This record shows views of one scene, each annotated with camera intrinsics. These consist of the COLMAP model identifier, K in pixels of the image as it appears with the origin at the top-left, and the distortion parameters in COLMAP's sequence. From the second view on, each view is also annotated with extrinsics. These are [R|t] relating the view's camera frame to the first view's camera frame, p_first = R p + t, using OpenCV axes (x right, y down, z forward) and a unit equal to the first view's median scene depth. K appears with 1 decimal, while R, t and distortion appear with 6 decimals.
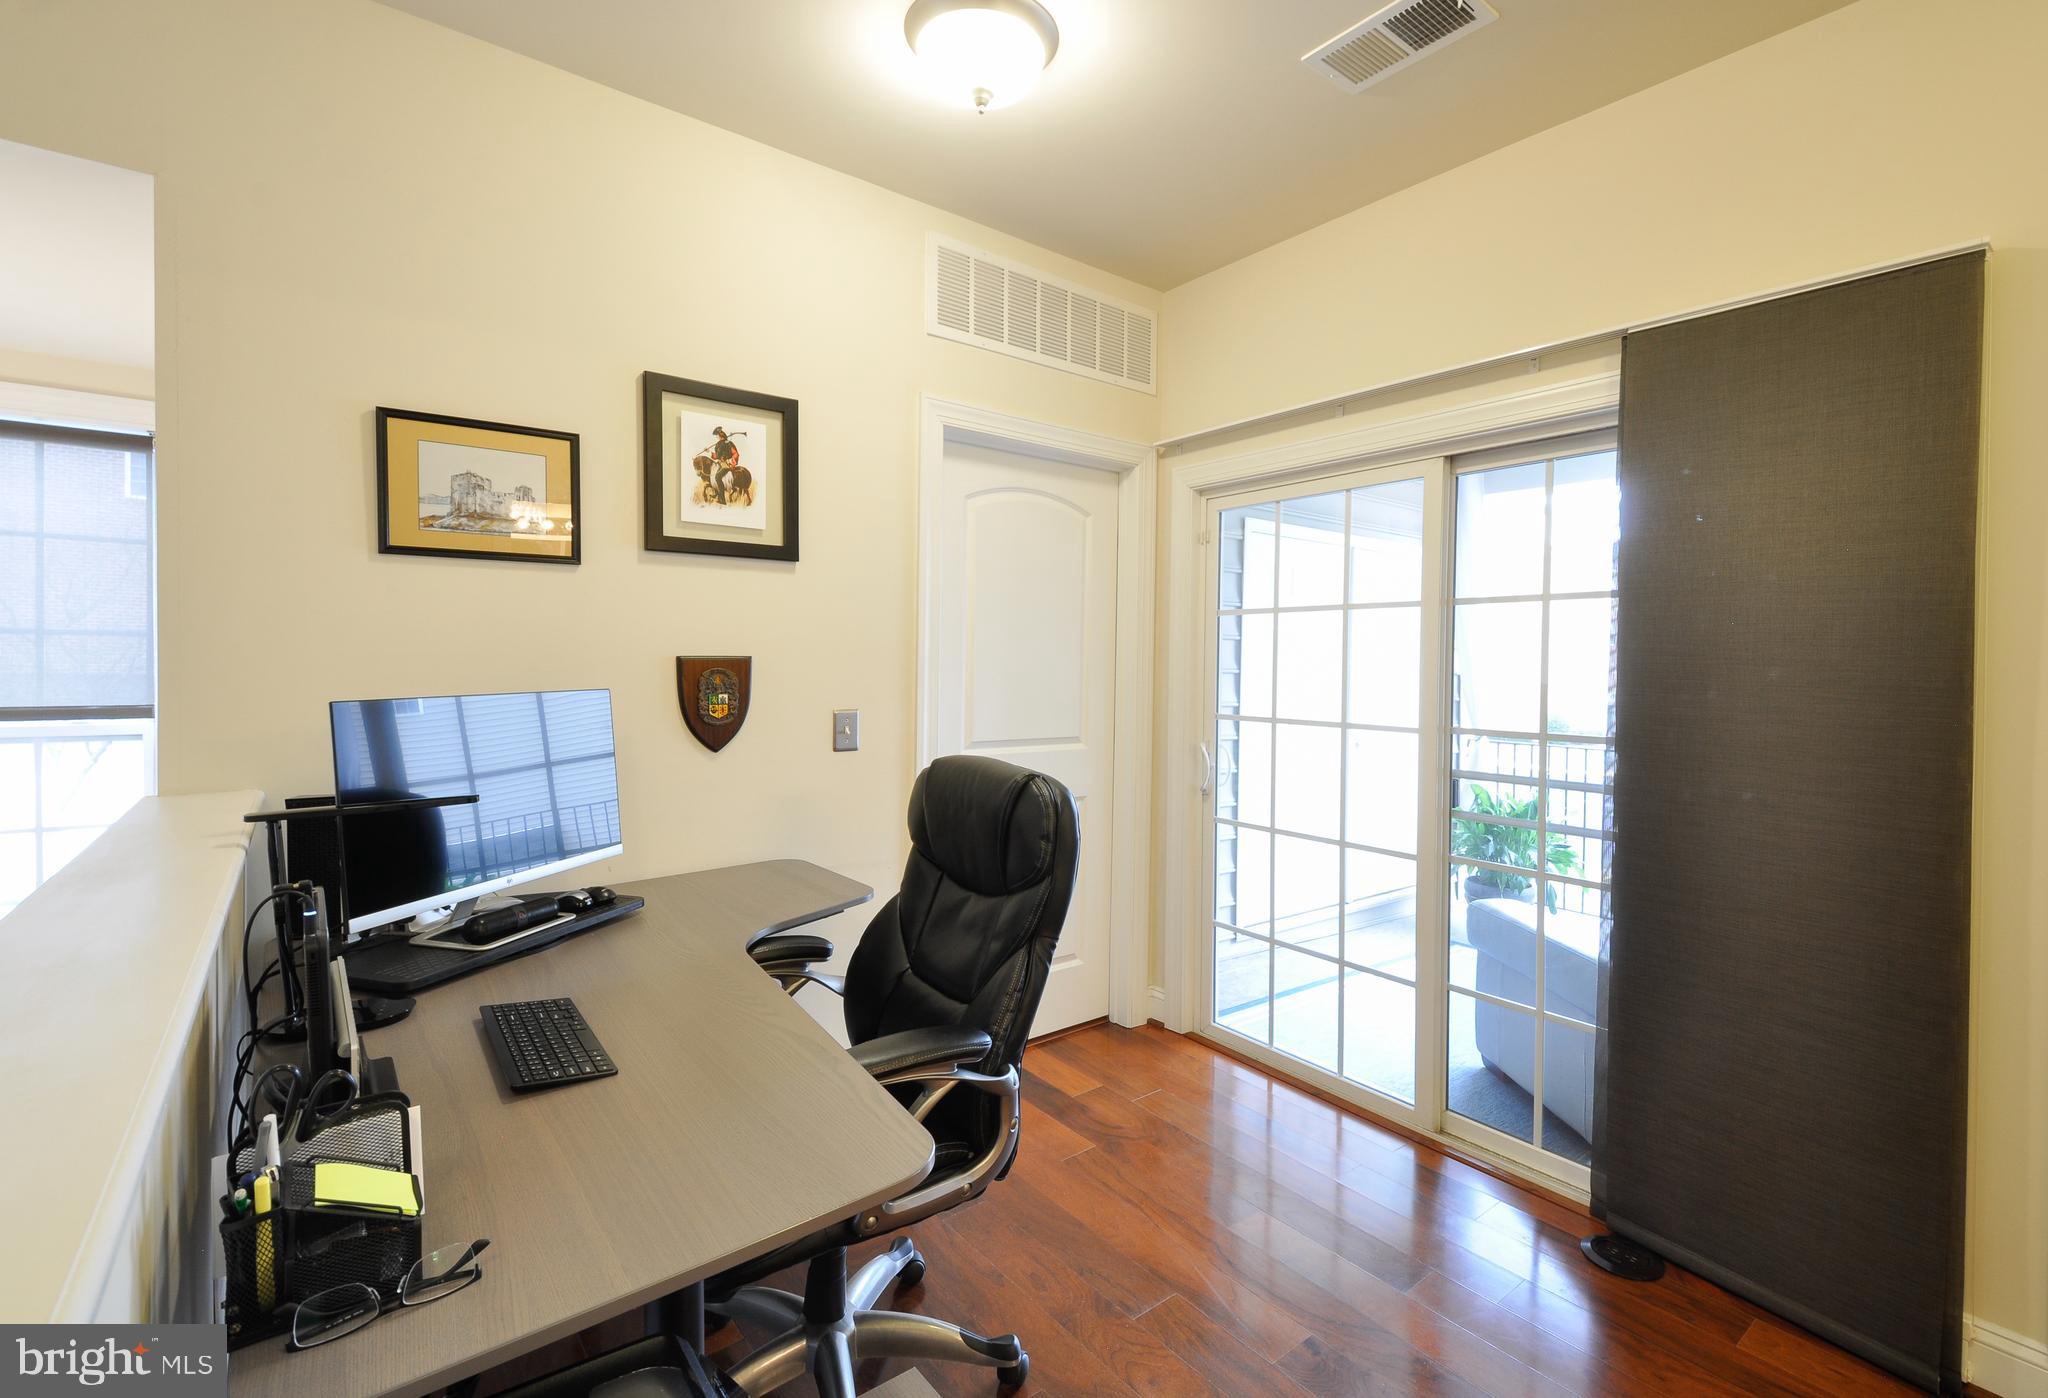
lens RADIAL K [[920.2, 0, 1079.5], [0, 920.2, 690.5], [0, 0, 1]] dist [0.015078, -0.010567]
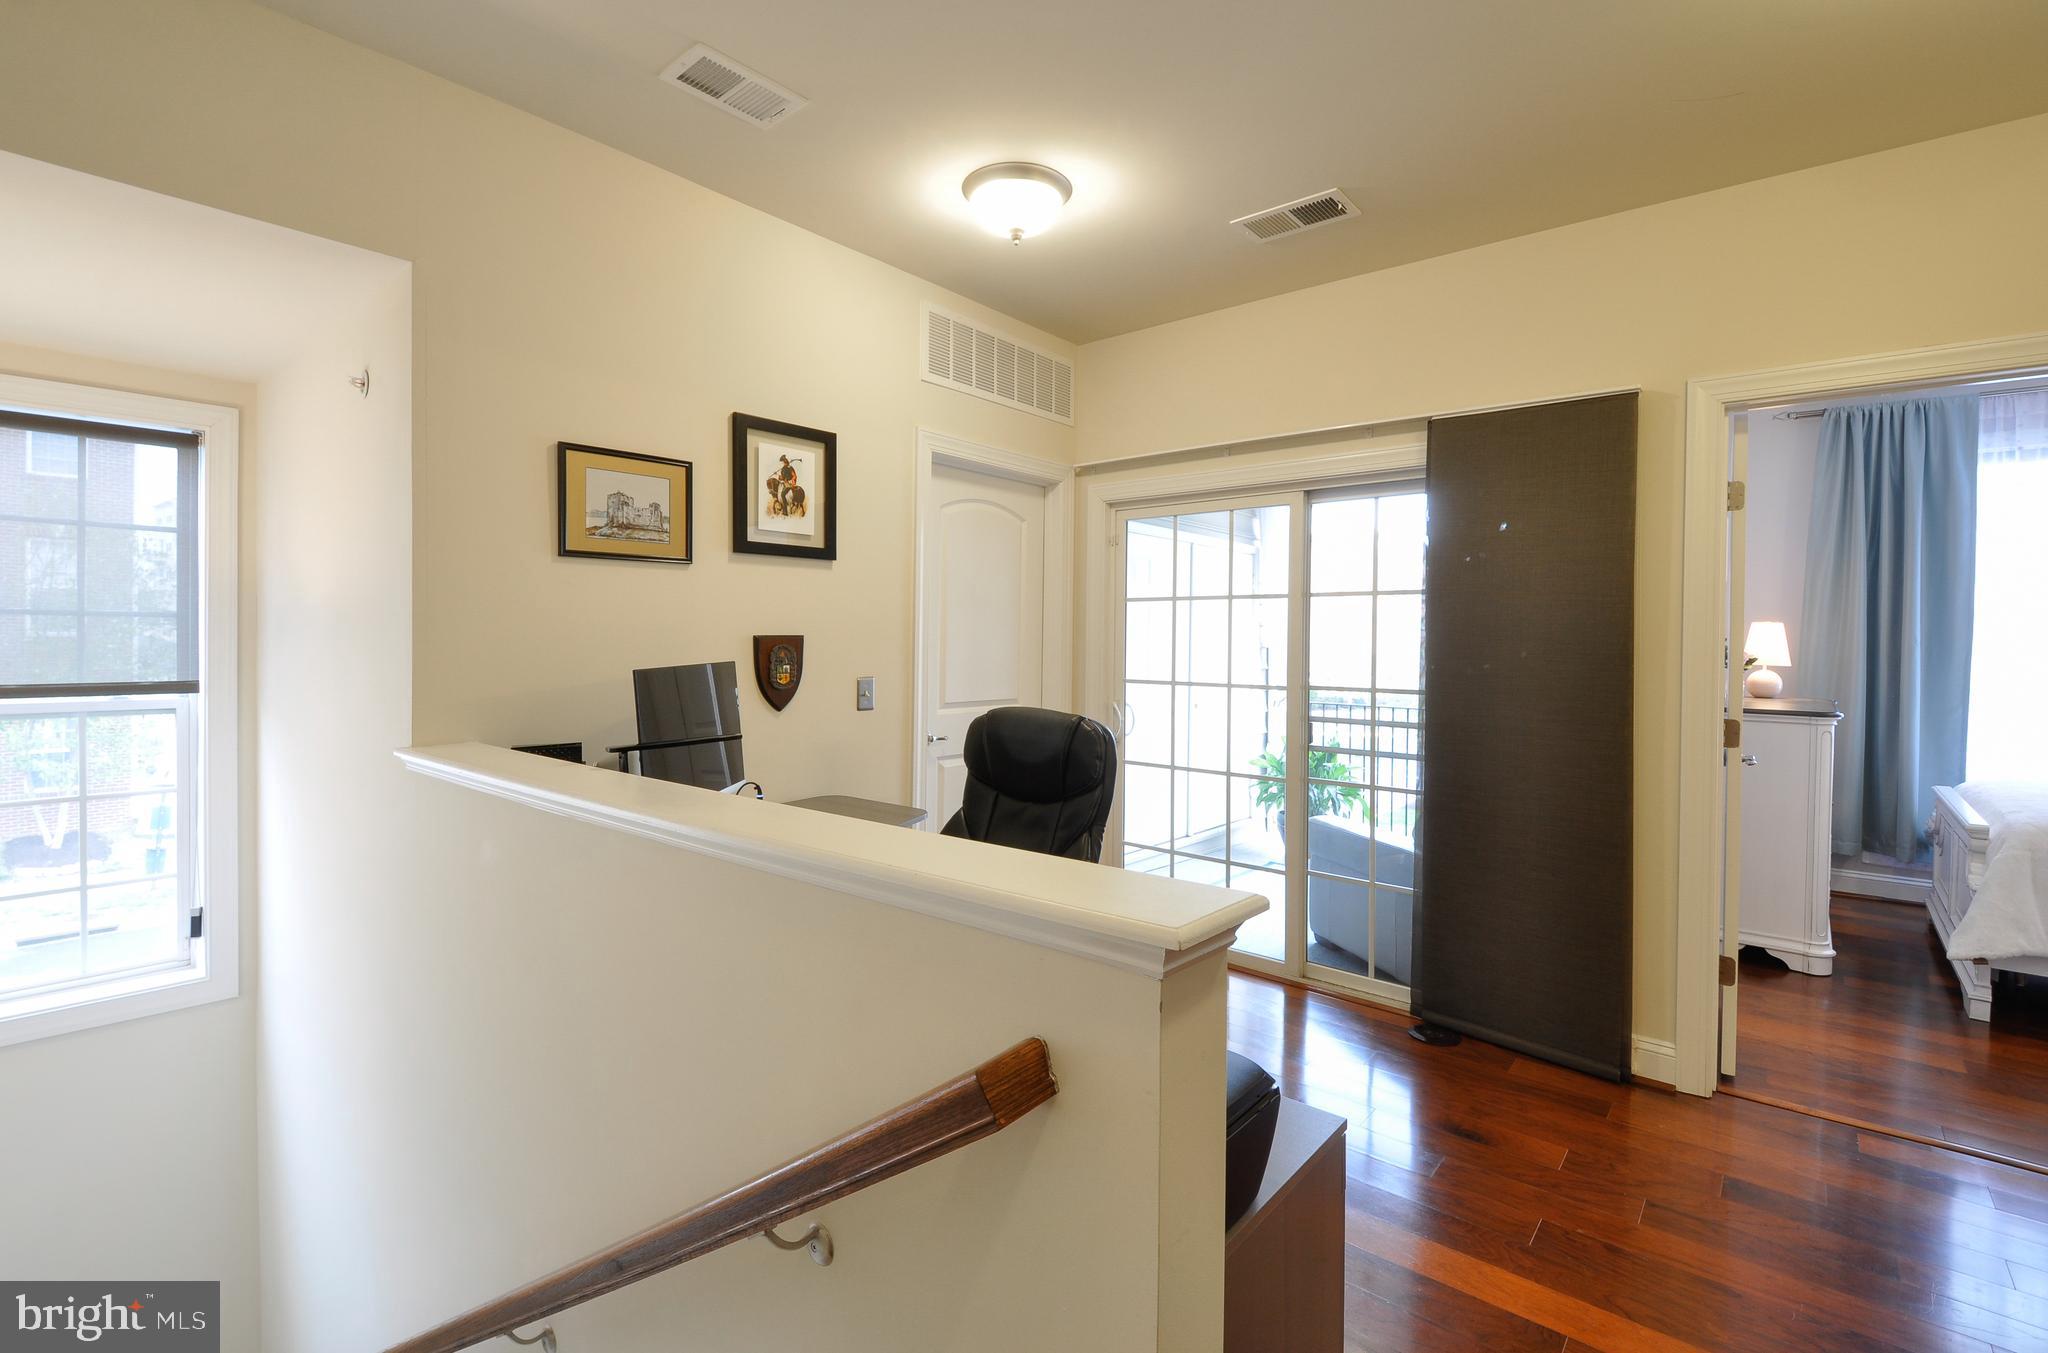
lens RADIAL K [[931.7, 0, 1010.8], [0, 931.7, 667.3], [0, 0, 1]] dist [0.007368, -0.016736]
pose [[0.982922, -0.008499, 0.183828, -0.306786], [0.008047, 0.999962, 0.003206, 0.004962], [-0.183848, -0.001672, 0.982953, -0.305435]]
